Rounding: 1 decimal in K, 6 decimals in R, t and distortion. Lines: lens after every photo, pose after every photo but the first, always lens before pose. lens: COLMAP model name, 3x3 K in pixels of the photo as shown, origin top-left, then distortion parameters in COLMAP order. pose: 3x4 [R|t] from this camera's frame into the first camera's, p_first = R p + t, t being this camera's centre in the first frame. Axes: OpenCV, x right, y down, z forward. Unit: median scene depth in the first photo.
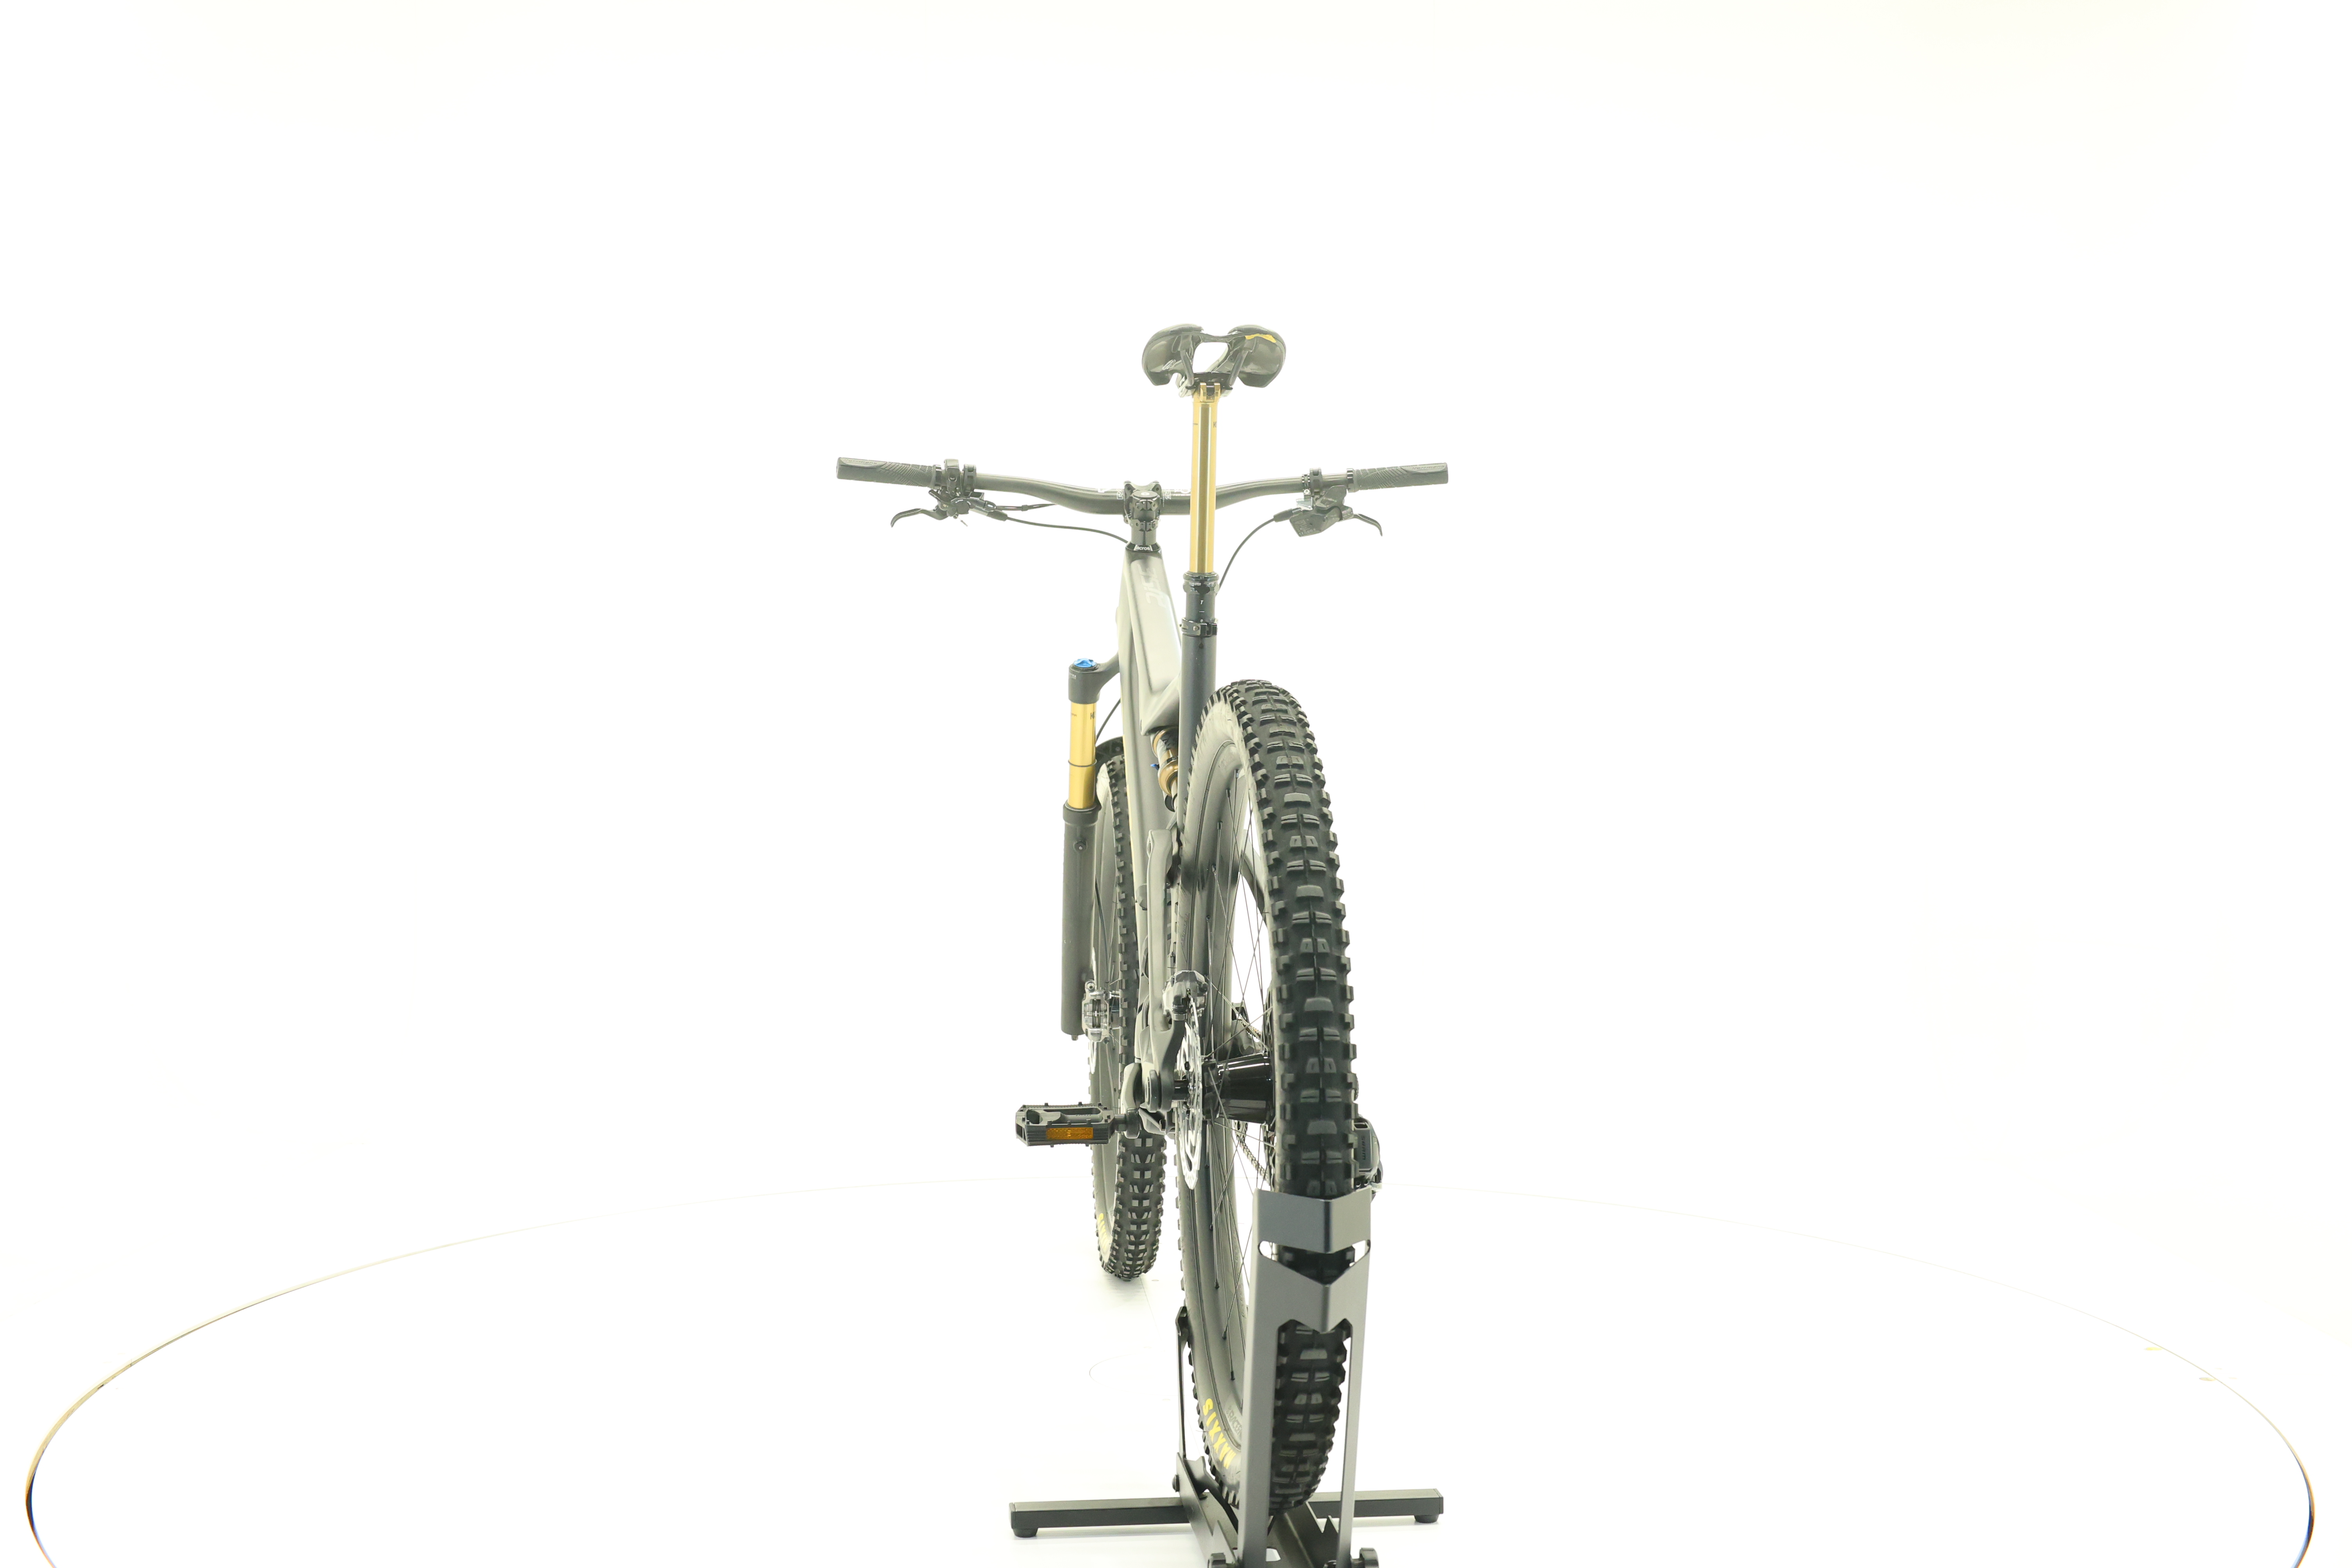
lens RADIAL K [[2466.6, 0, 1181.5], [0, 2466.6, 789.1], [0, 0, 1]] dist [0.003248, 0.000000]
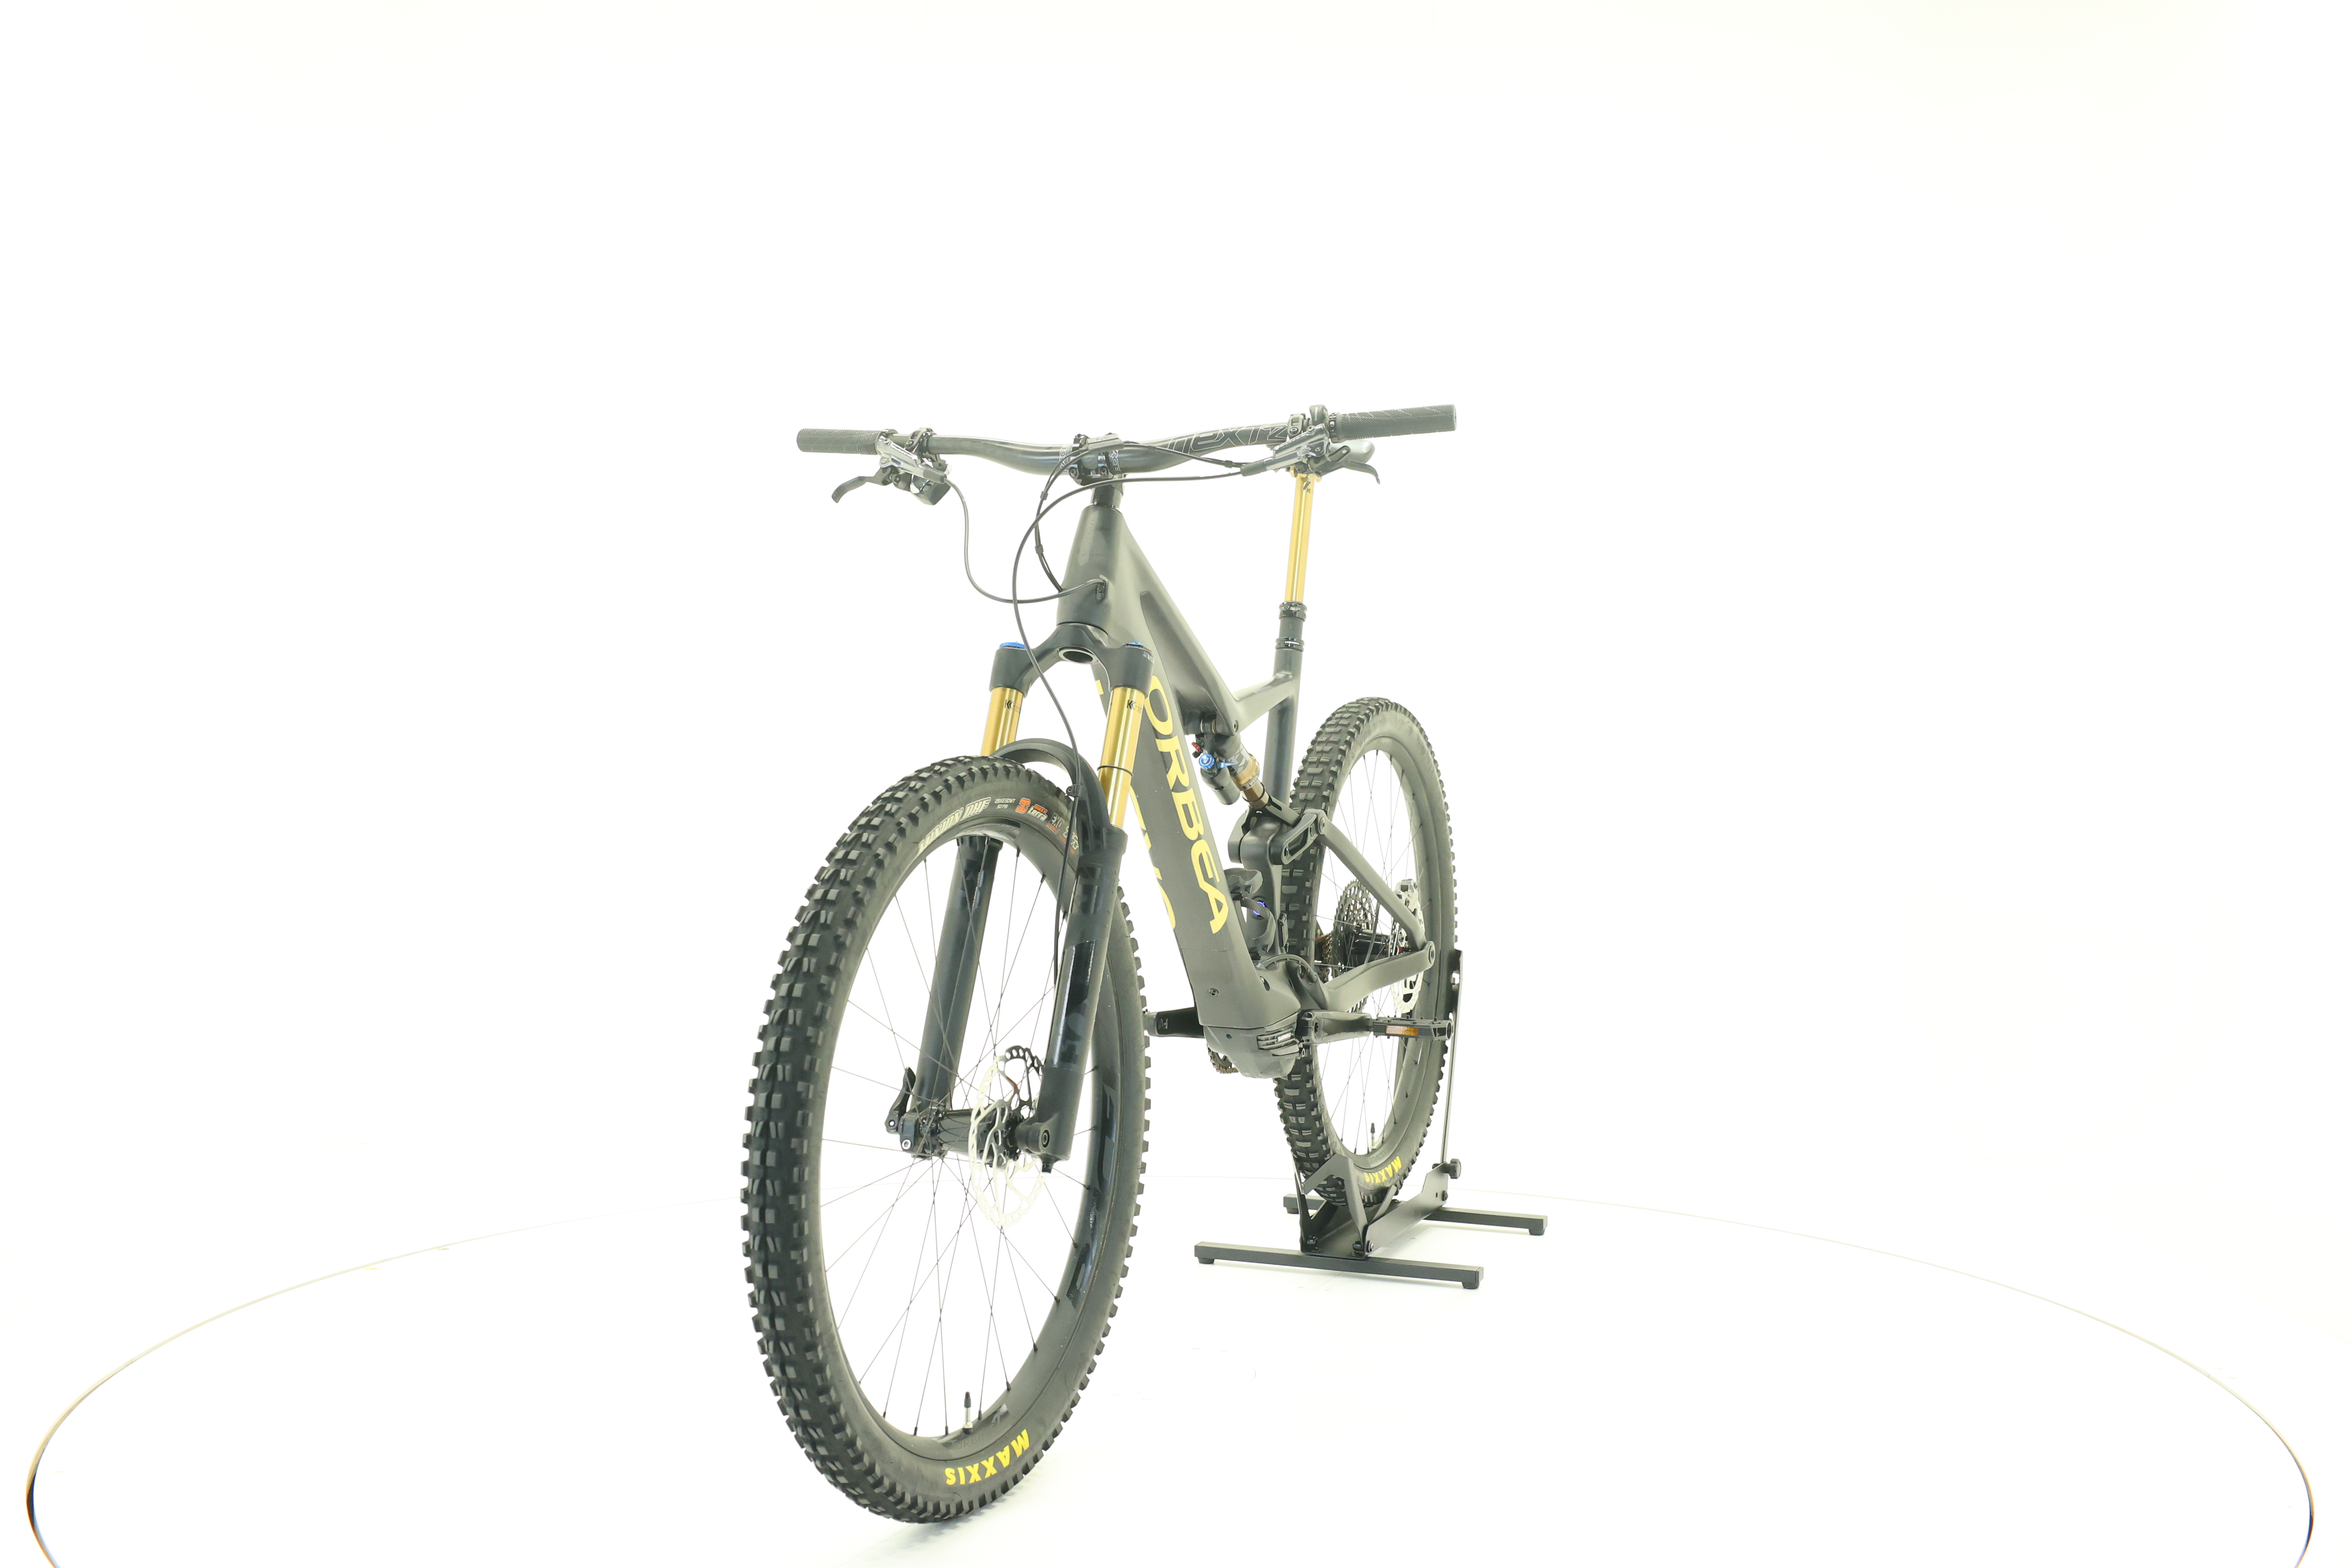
lens RADIAL K [[2466.6, 0, 1196.6], [0, 2466.6, 780.5], [0, 0, 1]] dist [0.003248, 0.000000]
pose [[-0.876870, -0.022548, 0.480198, -0.454986], [0.001165, 0.998797, 0.049027, -0.048787], [-0.480726, 0.043550, -0.875789, 1.738254]]
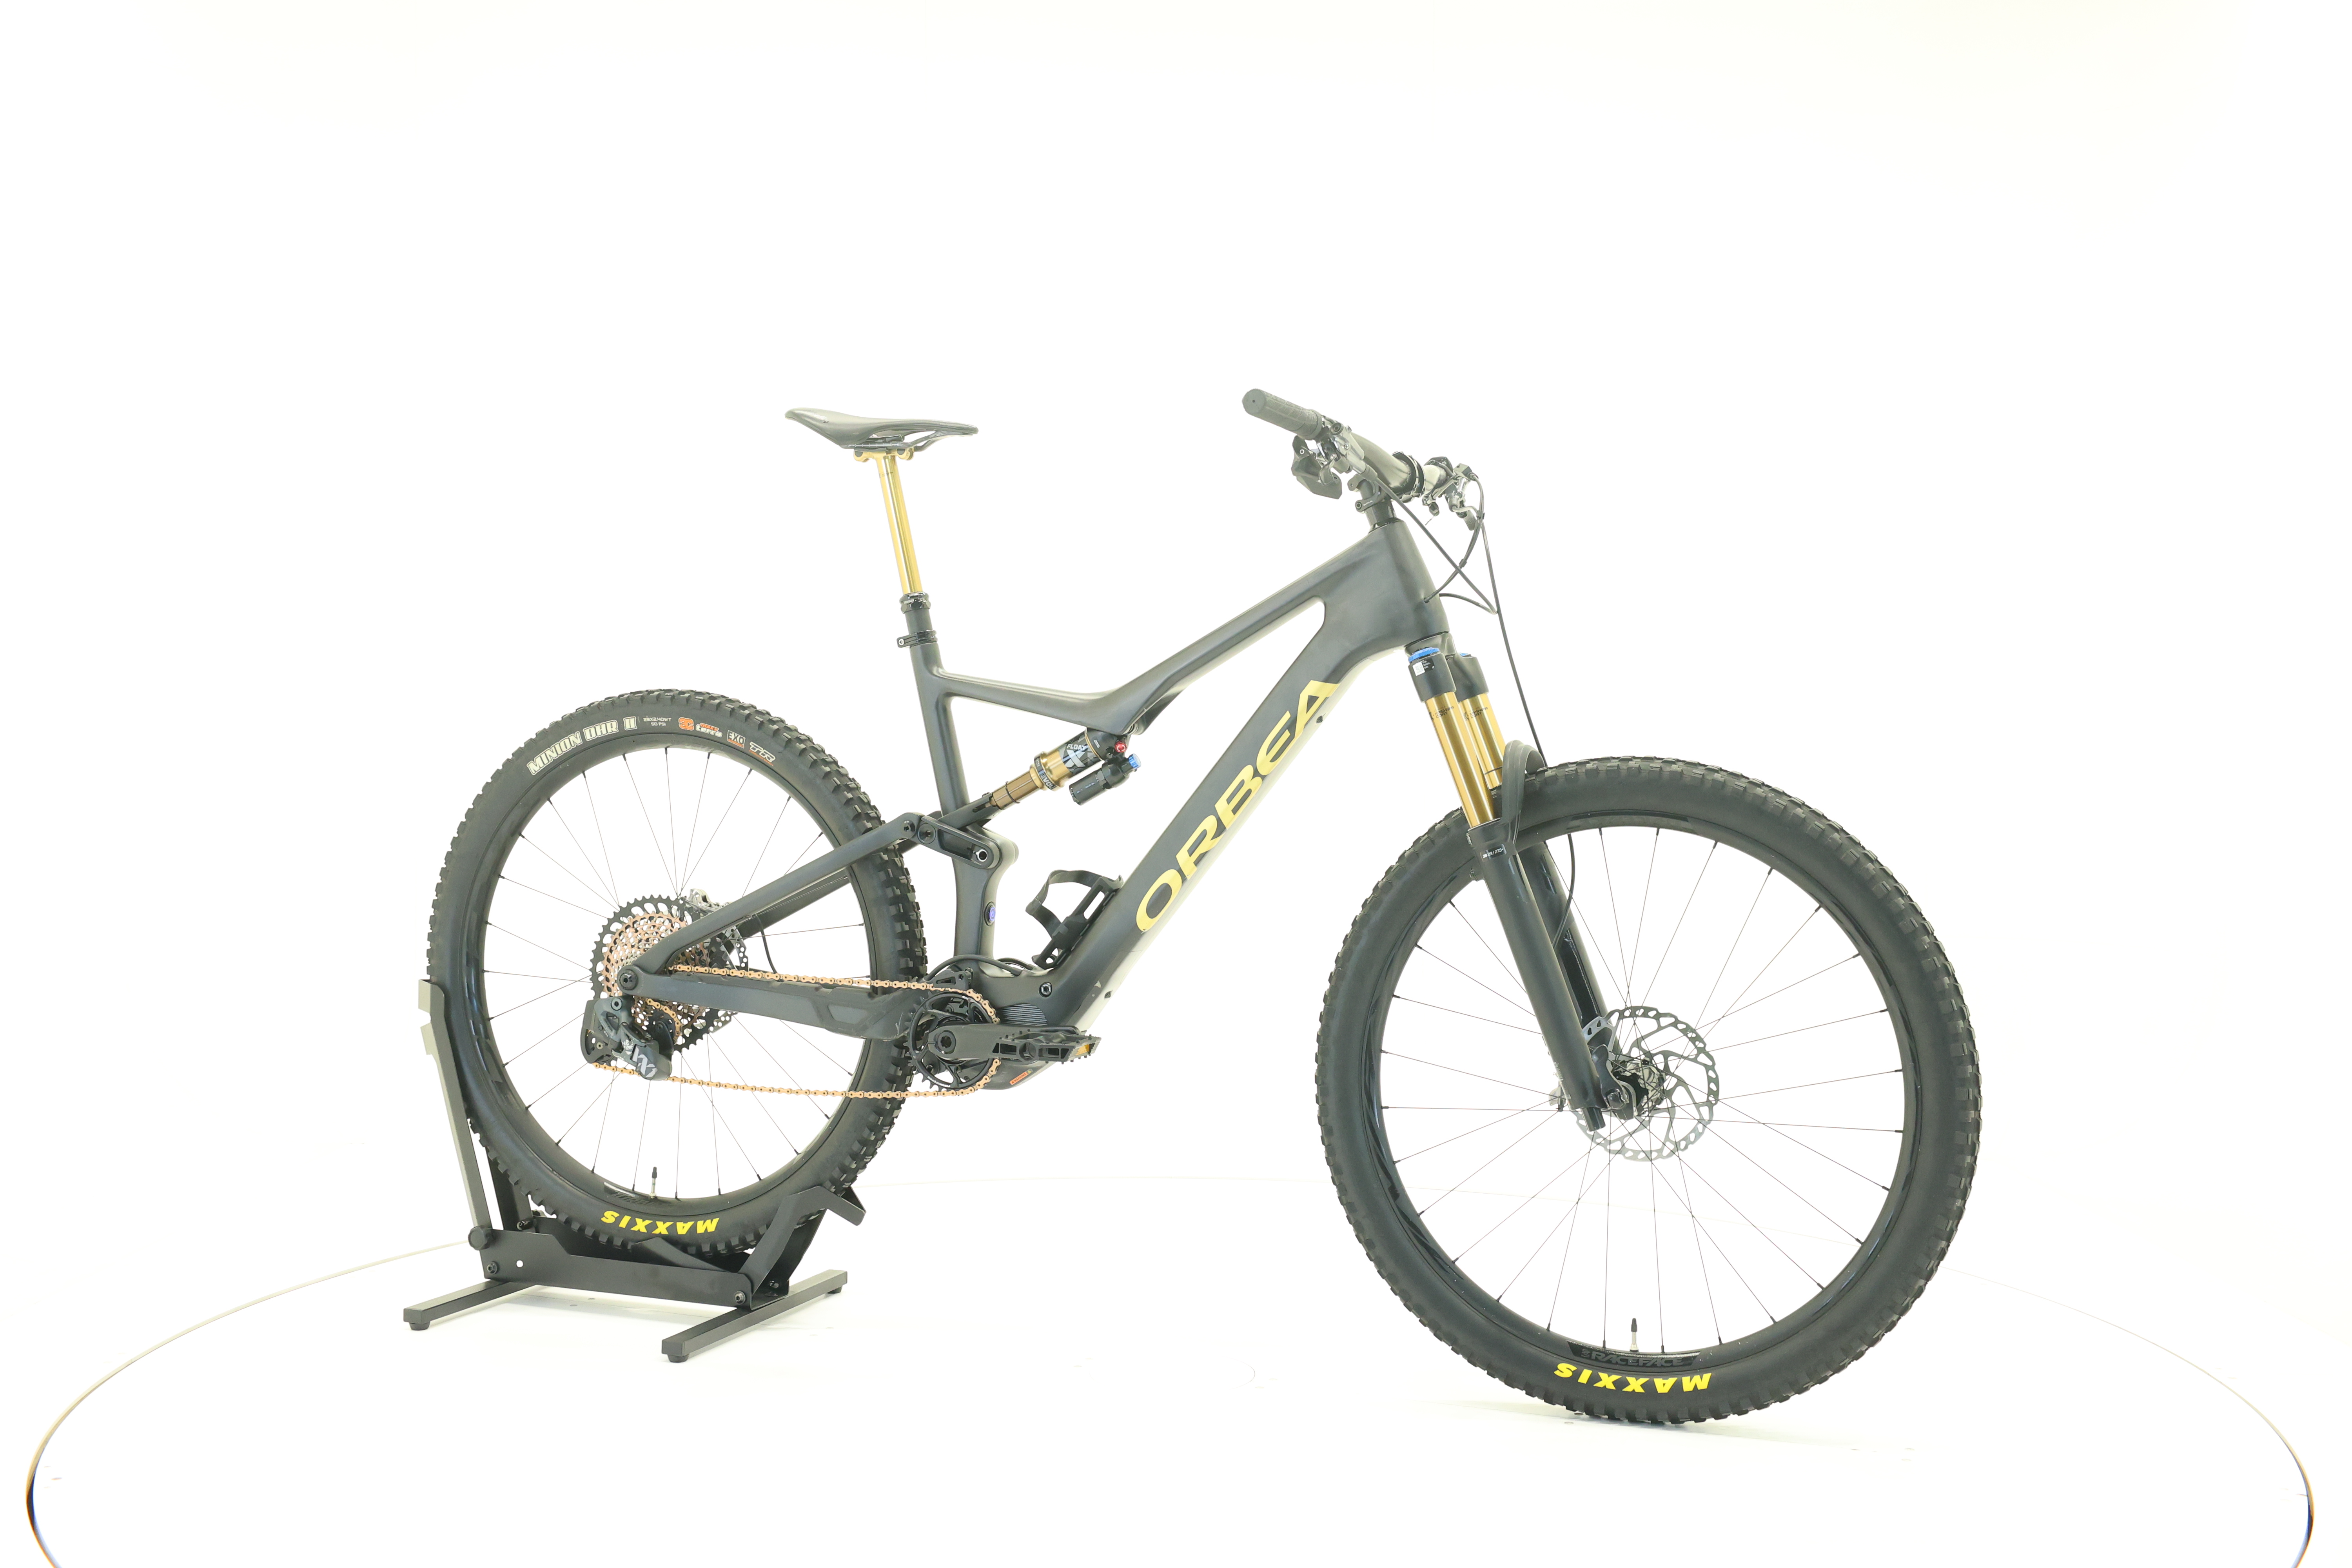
lens RADIAL K [[2466.6, 0, 1171.2], [0, 2466.6, 780.2], [0, 0, 1]] dist [0.003248, 0.000000]
pose [[-0.468462, 0.009826, -0.883429, 0.819503], [-0.033544, 0.999019, 0.028899, -0.029928], [0.882847, 0.043172, -0.467673, 1.360459]]
